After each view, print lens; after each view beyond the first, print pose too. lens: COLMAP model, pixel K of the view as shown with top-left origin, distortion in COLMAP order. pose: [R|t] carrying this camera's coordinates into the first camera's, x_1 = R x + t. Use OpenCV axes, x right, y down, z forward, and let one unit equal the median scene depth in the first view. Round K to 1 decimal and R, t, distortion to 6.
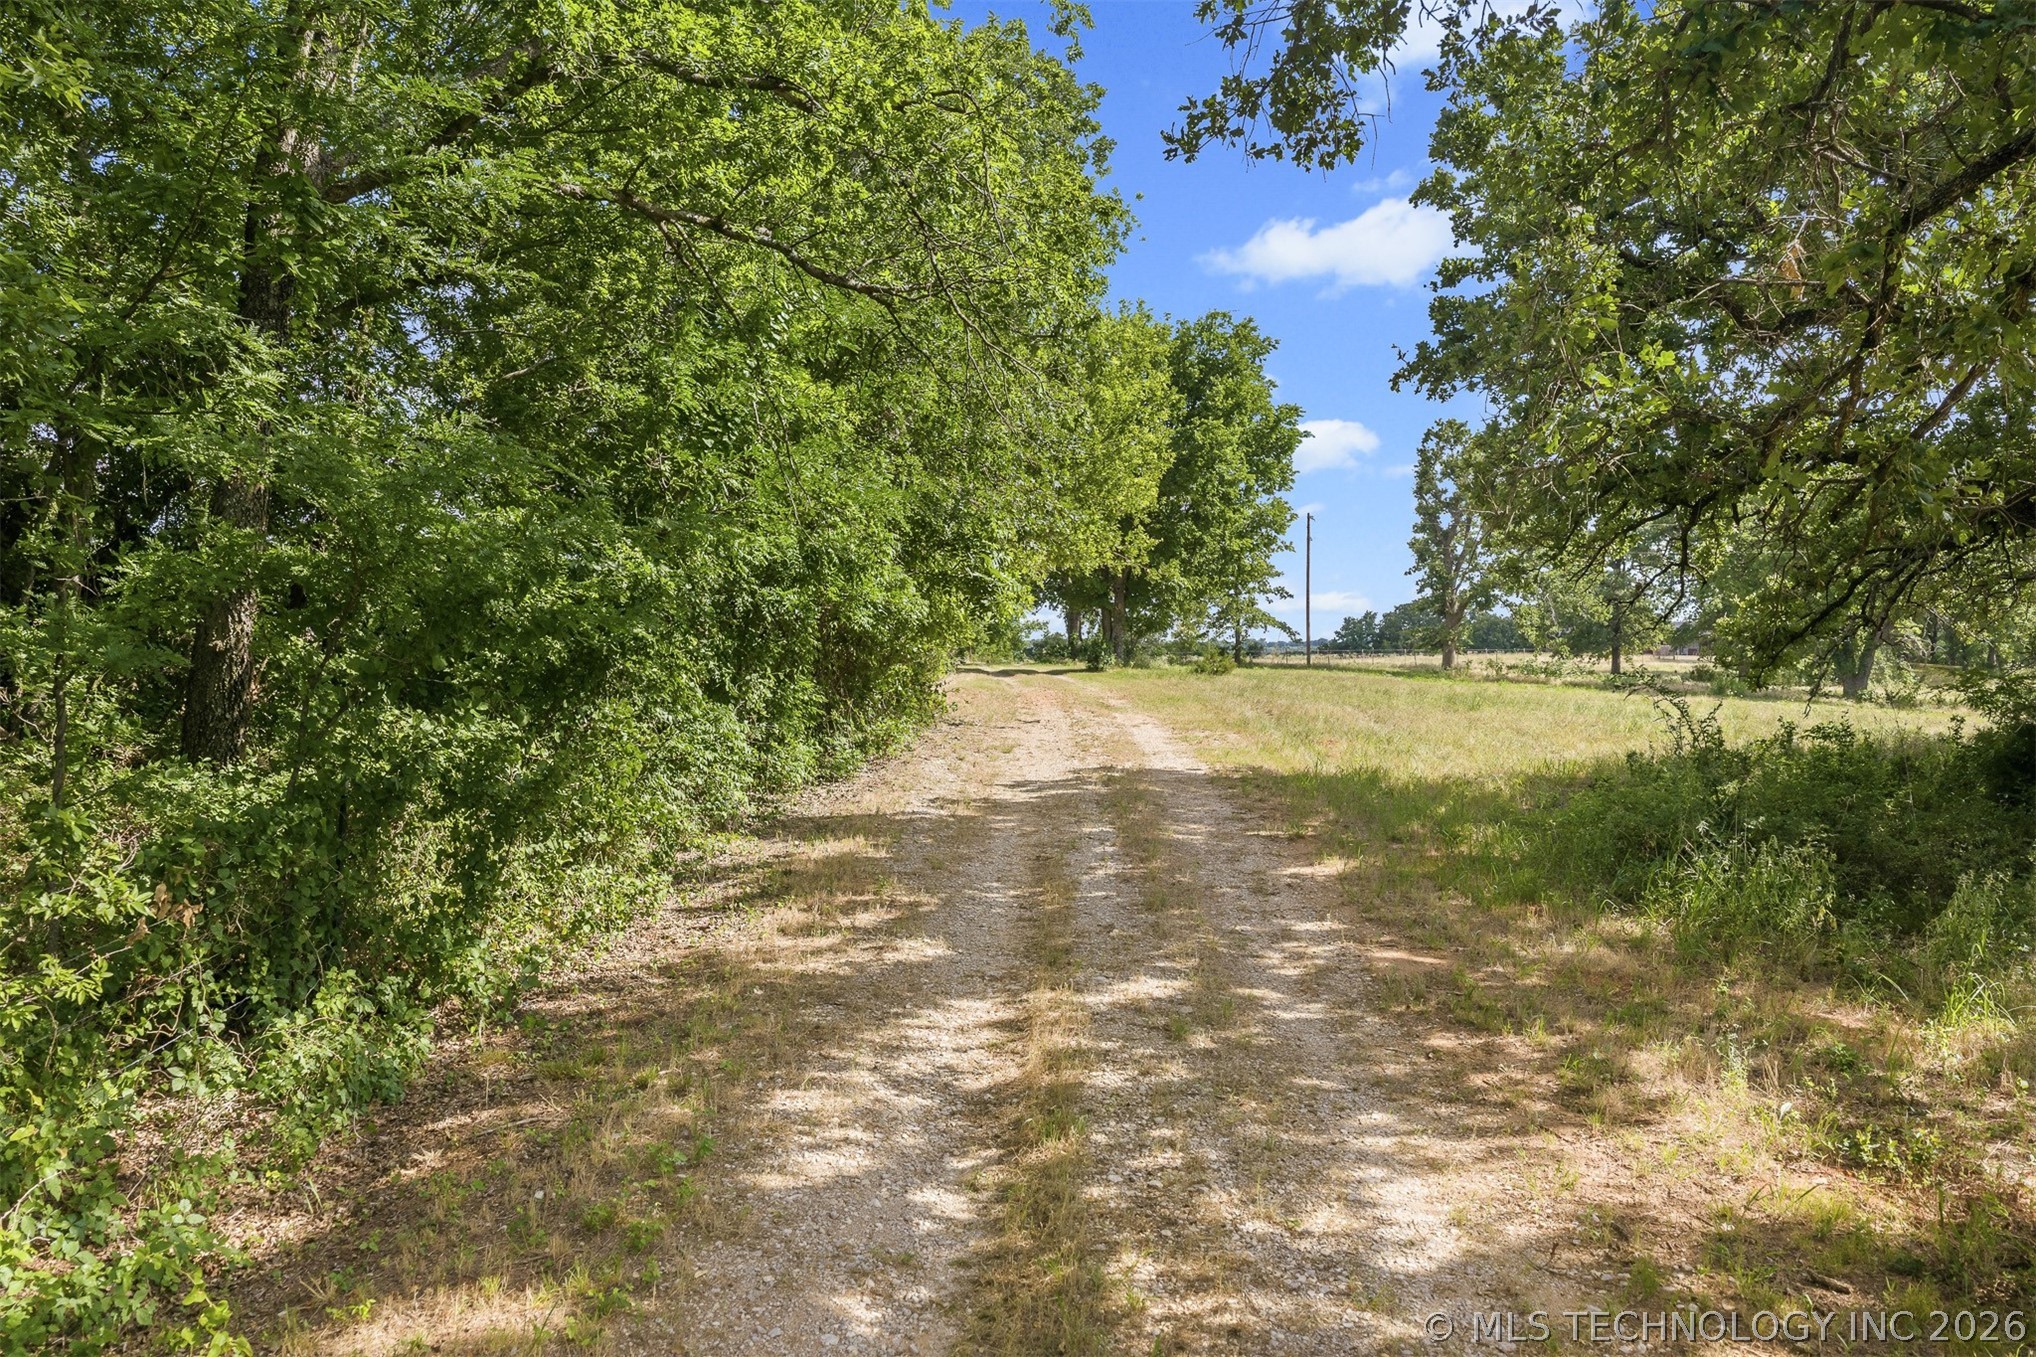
lens RADIAL K [[1796.9, 0, 1018.0], [0, 1796.9, 678.5], [0, 0, 1]] dist [0.000501, -0.001336]
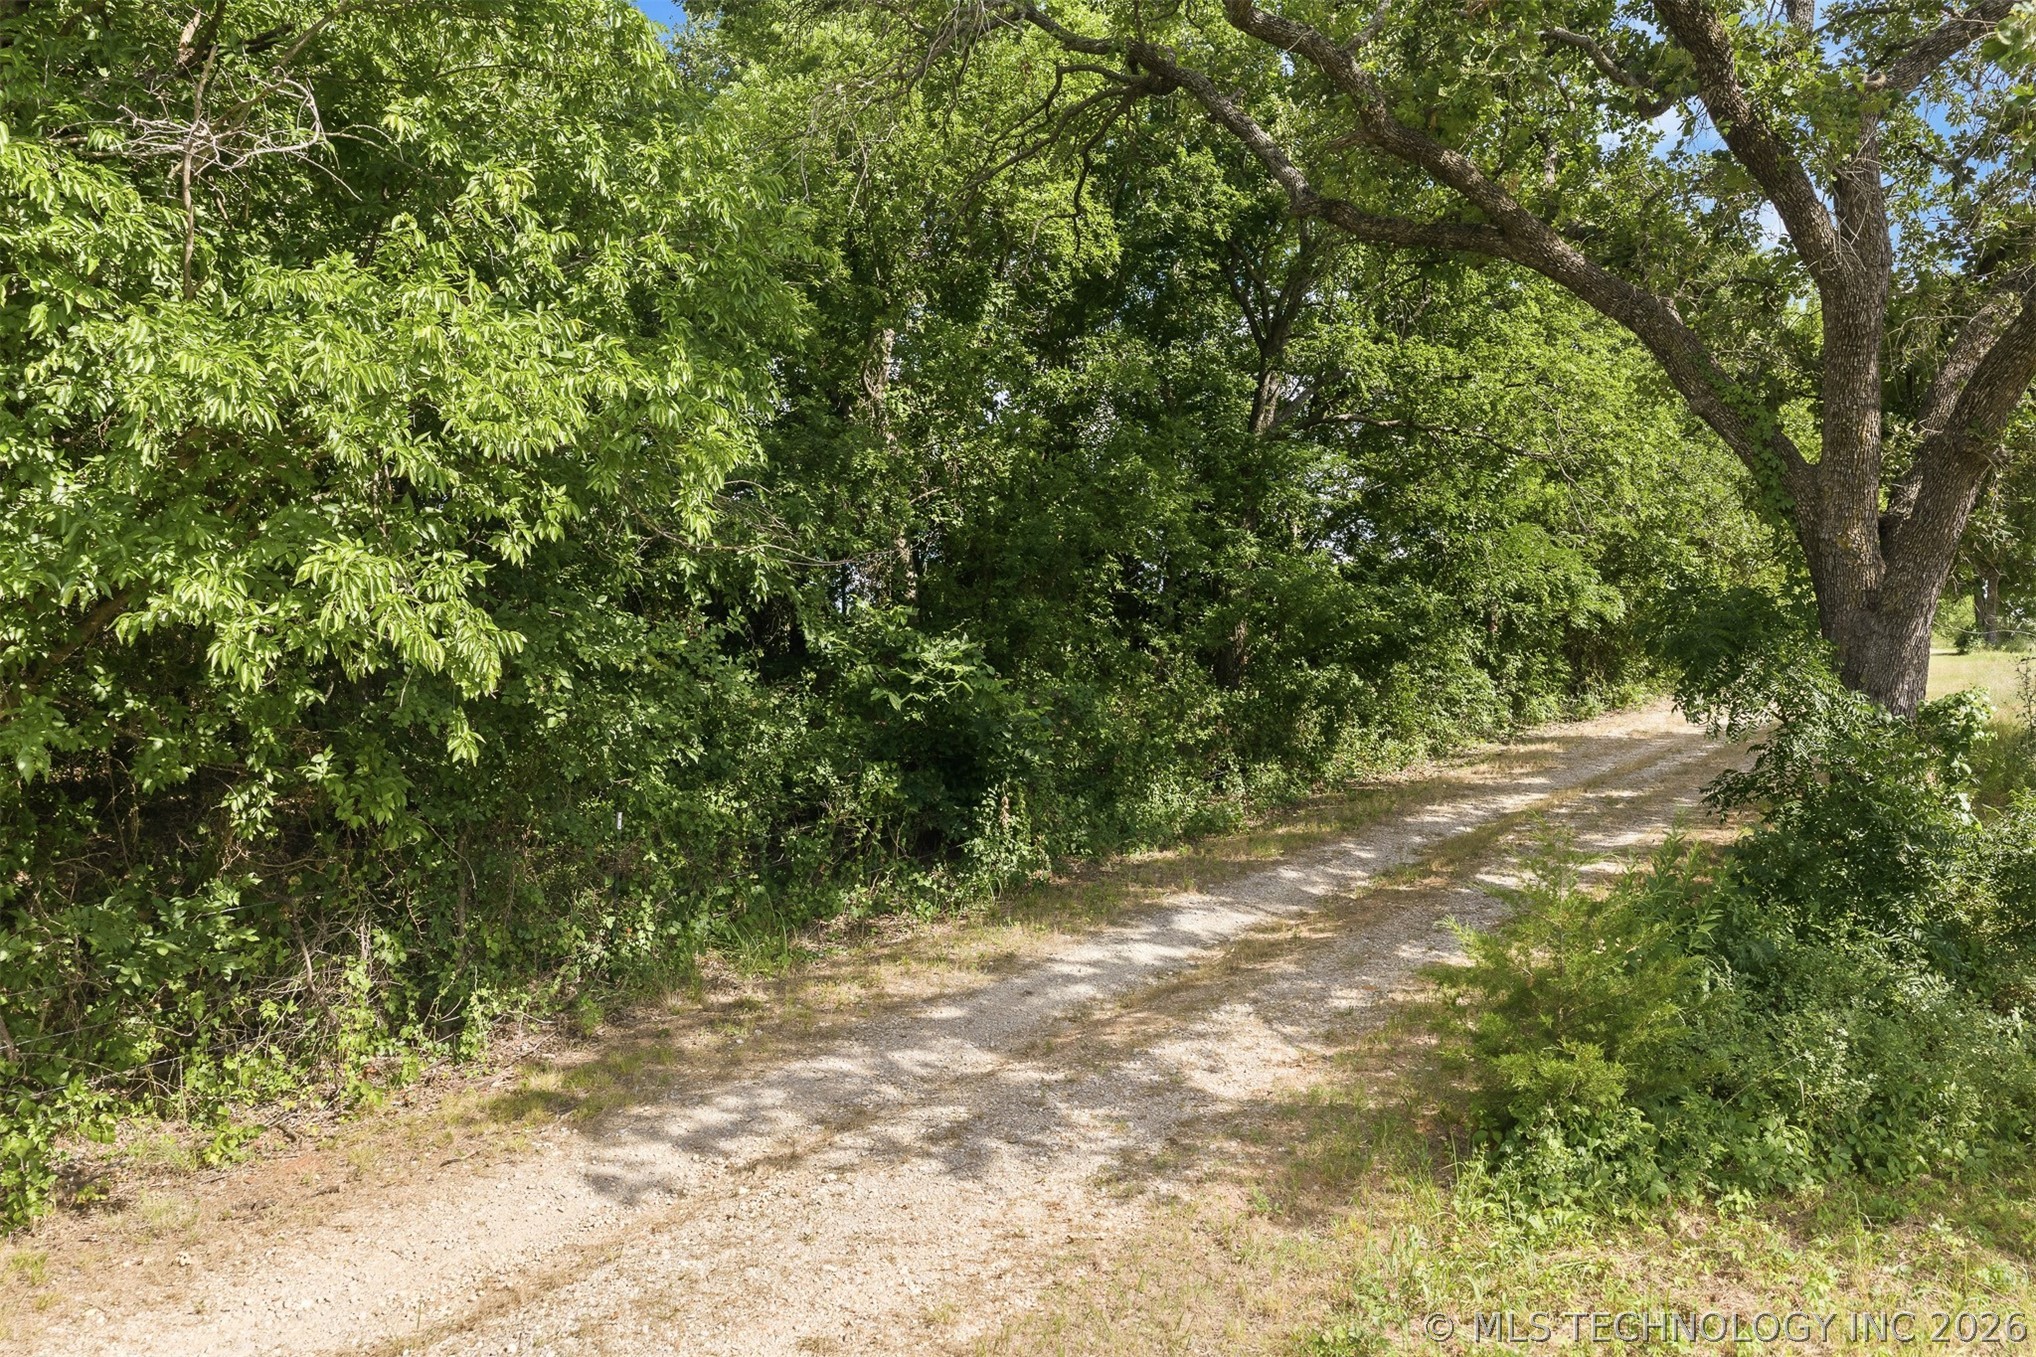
lens RADIAL K [[1796.9, 0, 1018.0], [0, 1796.9, 678.5], [0, 0, 1]] dist [0.000501, -0.001336]
pose [[0.870945, 0.003368, -0.491369, 0.490523], [-0.000528, 0.999982, 0.005918, 0.019578], [0.491380, -0.004895, 0.870931, -1.240746]]
